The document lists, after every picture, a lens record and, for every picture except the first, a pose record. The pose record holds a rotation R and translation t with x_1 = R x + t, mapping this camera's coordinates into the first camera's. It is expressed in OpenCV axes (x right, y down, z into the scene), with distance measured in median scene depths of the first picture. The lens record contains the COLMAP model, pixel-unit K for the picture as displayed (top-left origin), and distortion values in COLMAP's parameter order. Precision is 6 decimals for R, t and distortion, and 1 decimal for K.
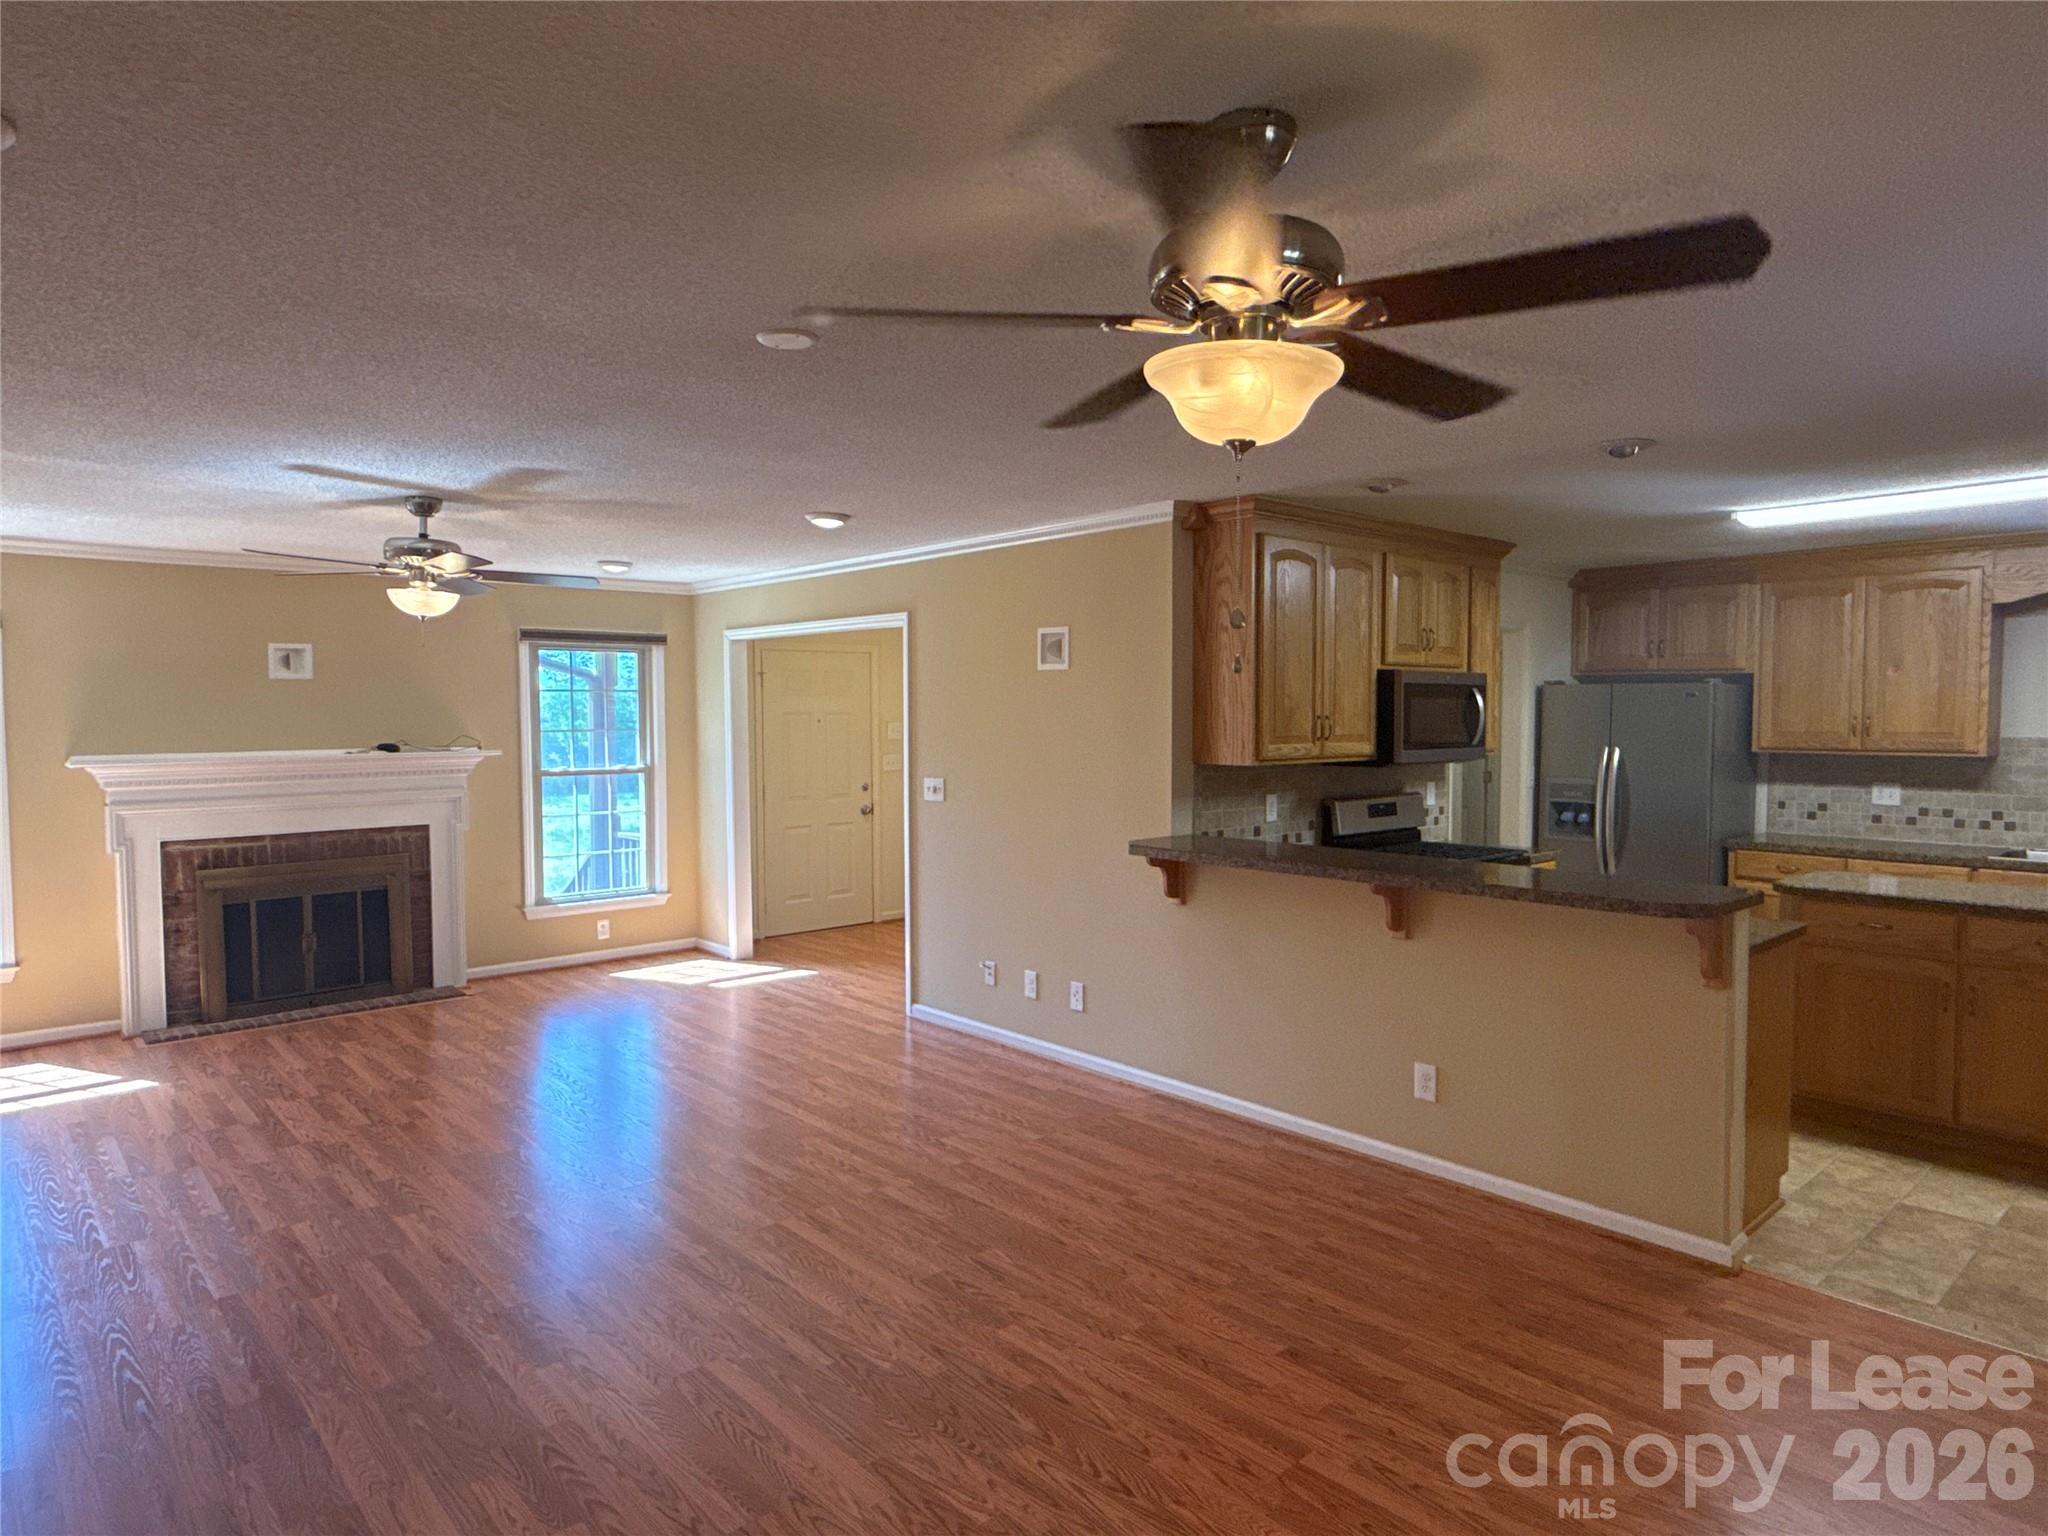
lens RADIAL K [[1214.6, 0, 1020.0], [0, 1214.6, 770.0], [0, 0, 1]] dist [-0.004459, 0.005184]
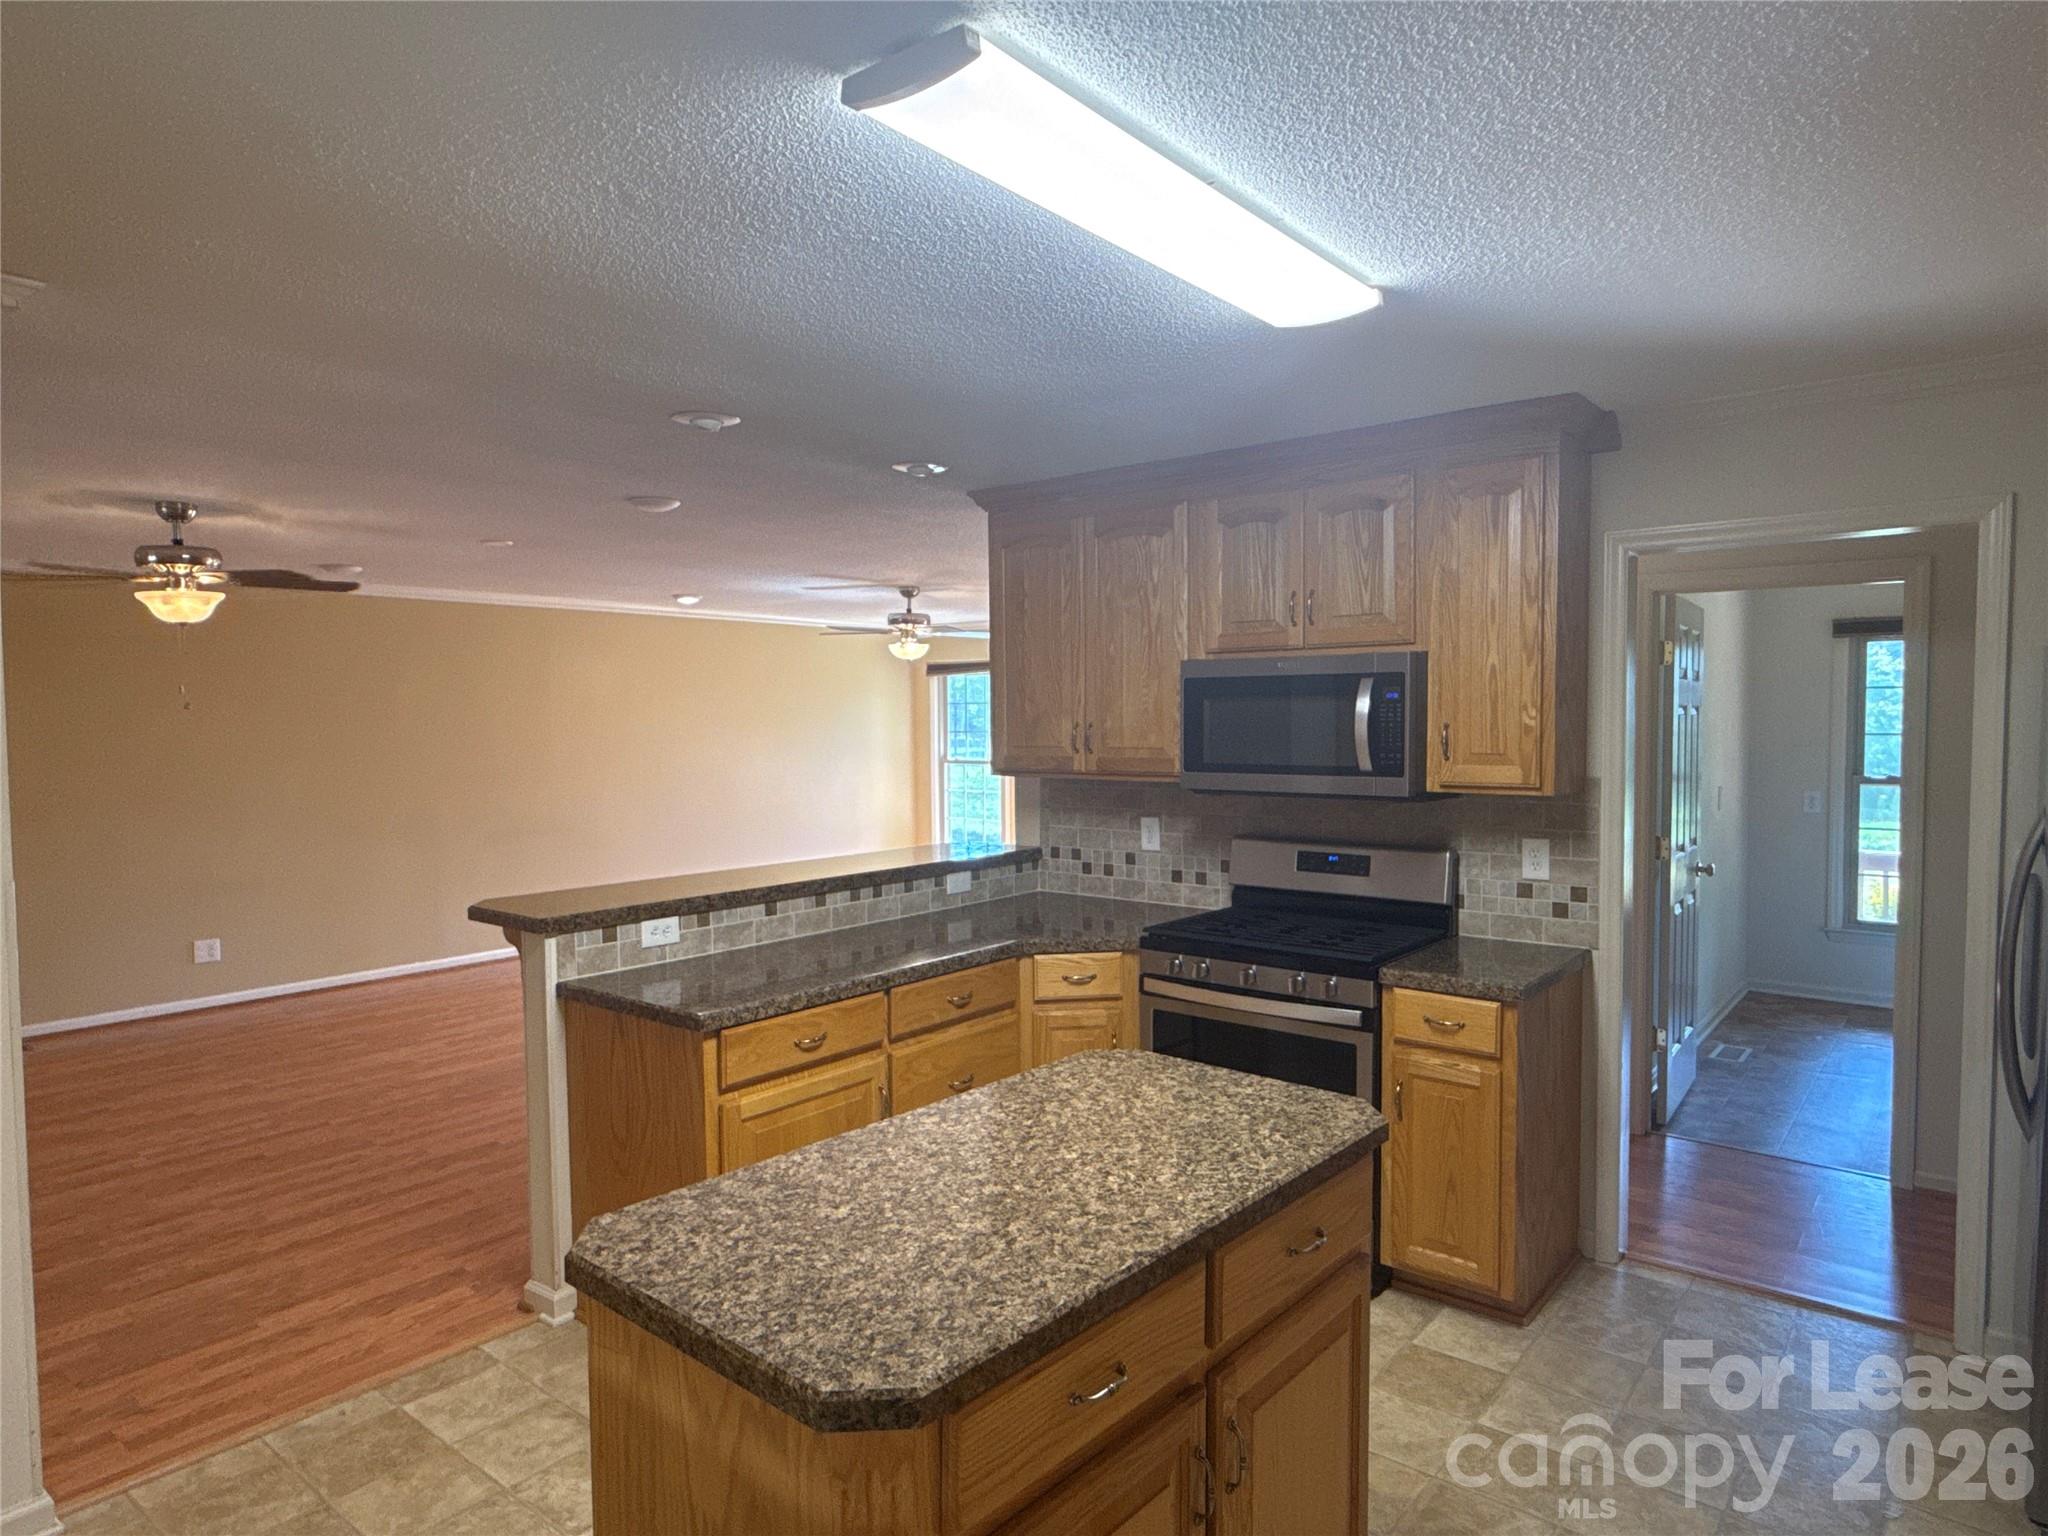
lens RADIAL K [[1214.6, 0, 1020.0], [0, 1214.6, 770.0], [0, 0, 1]] dist [-0.004459, 0.005184]
pose [[0.157071, 0.044412, -0.986588, 0.890346], [-0.039986, 0.998455, 0.038581, -0.035856], [0.986778, 0.033390, 0.158604, 0.688237]]
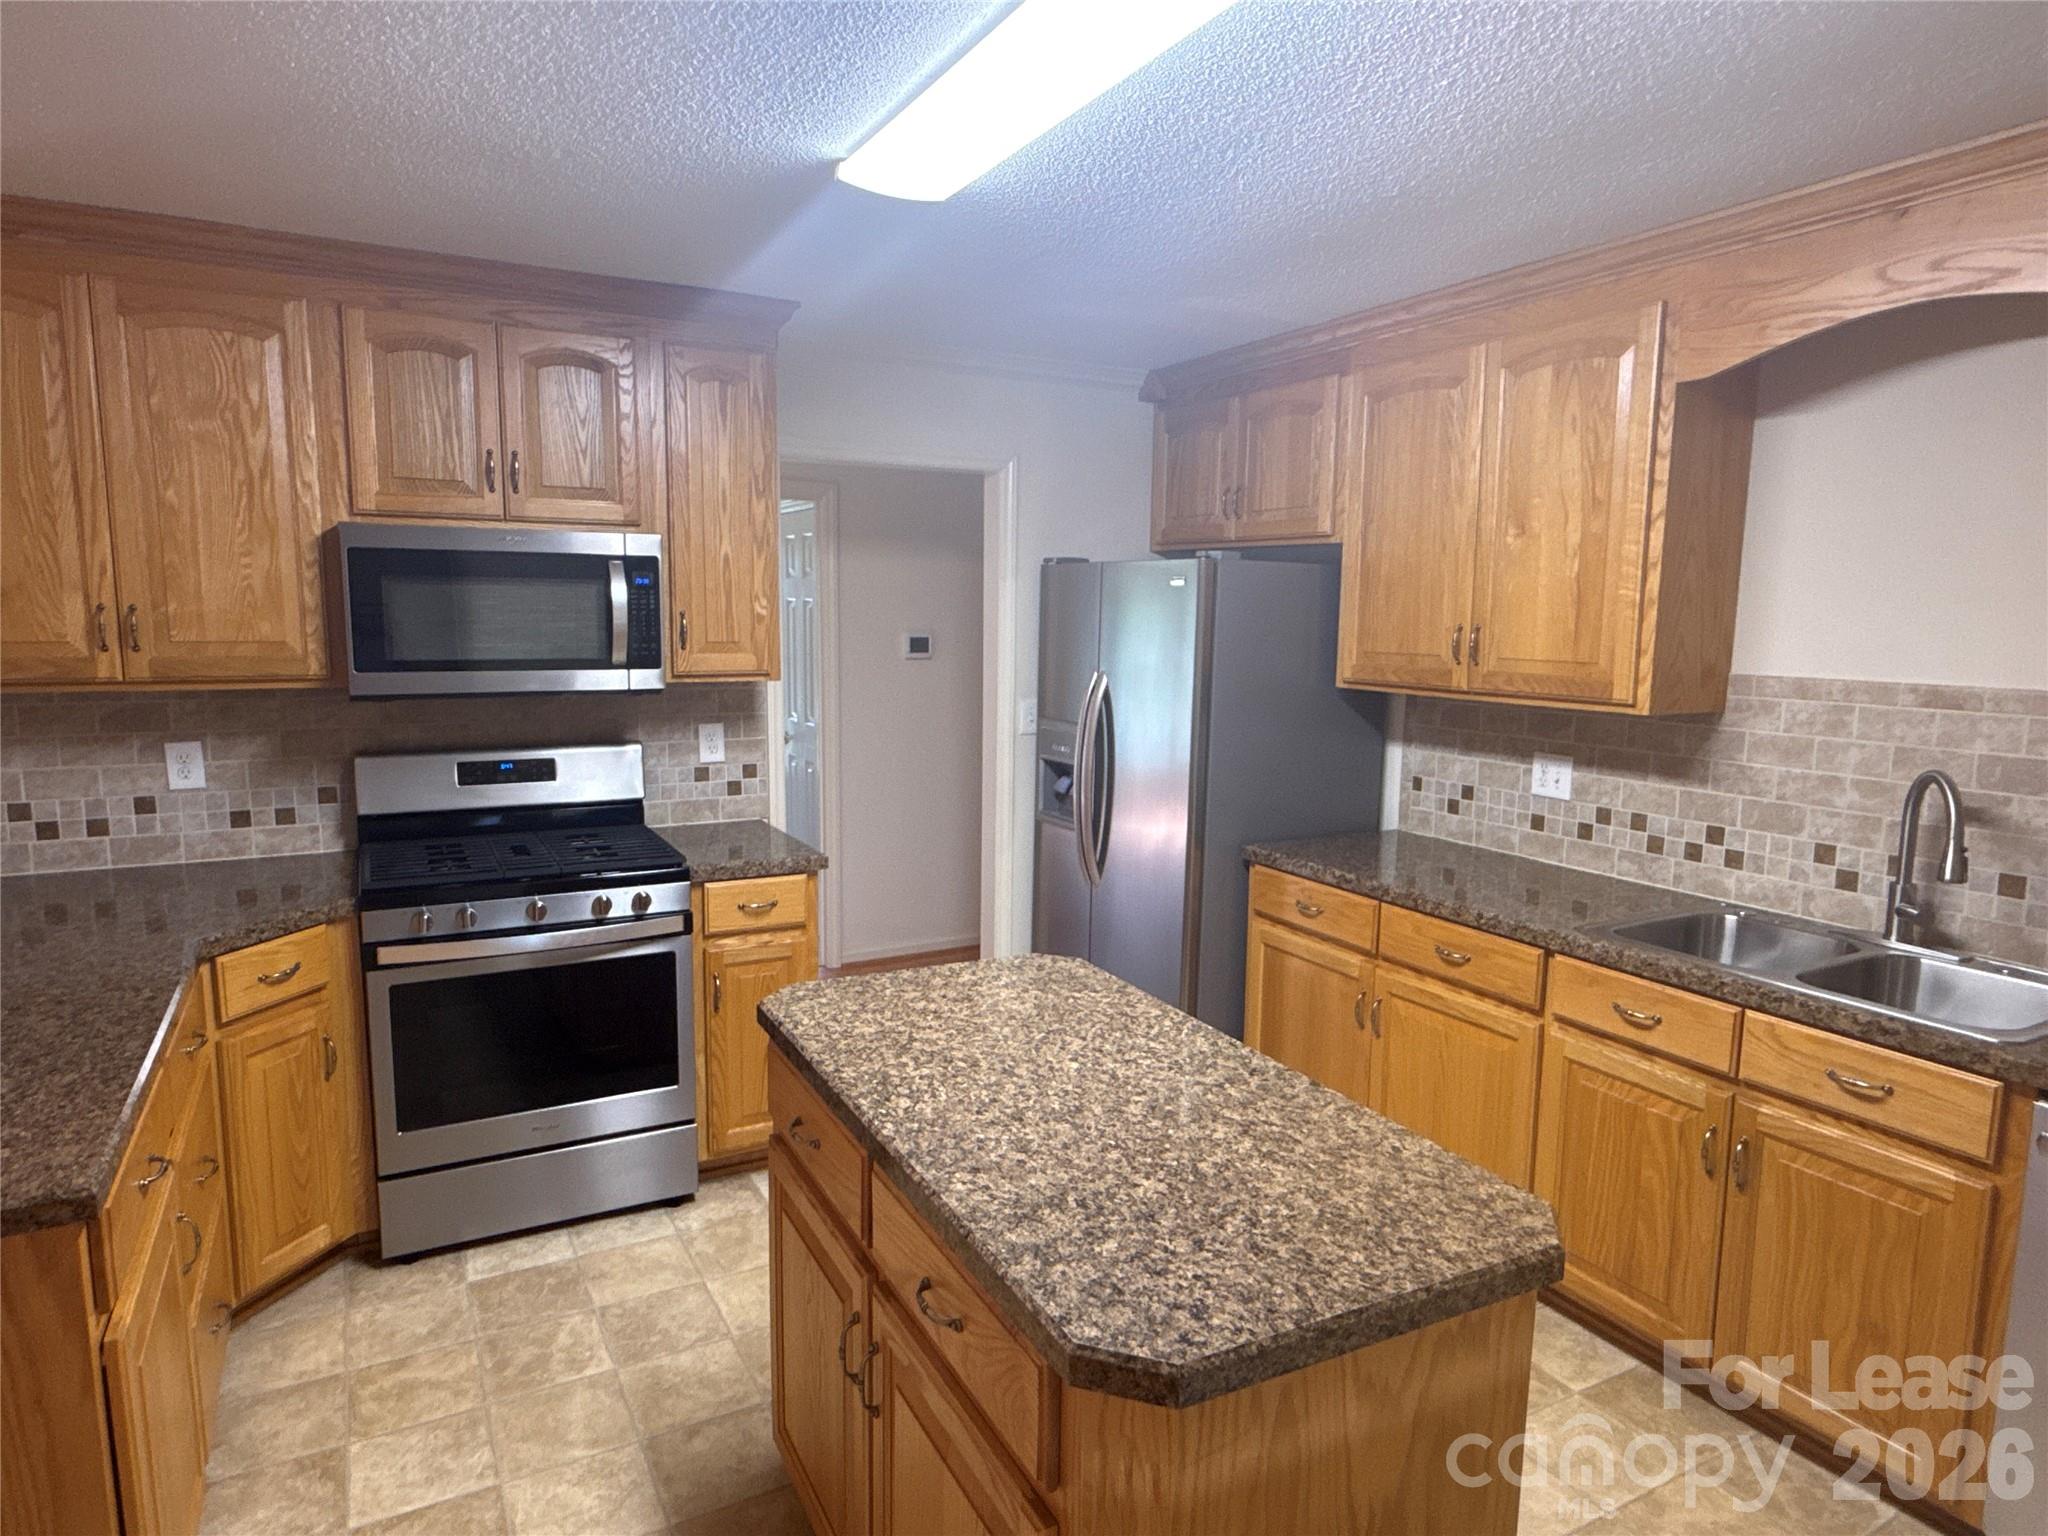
lens RADIAL K [[1214.6, 0, 1020.0], [0, 1214.6, 770.0], [0, 0, 1]] dist [-0.004459, 0.005184]
pose [[0.974158, 0.044127, -0.221514, 0.639563], [-0.025250, 0.995859, 0.087336, -0.024084], [0.224450, -0.079486, 0.971238, 0.464605]]
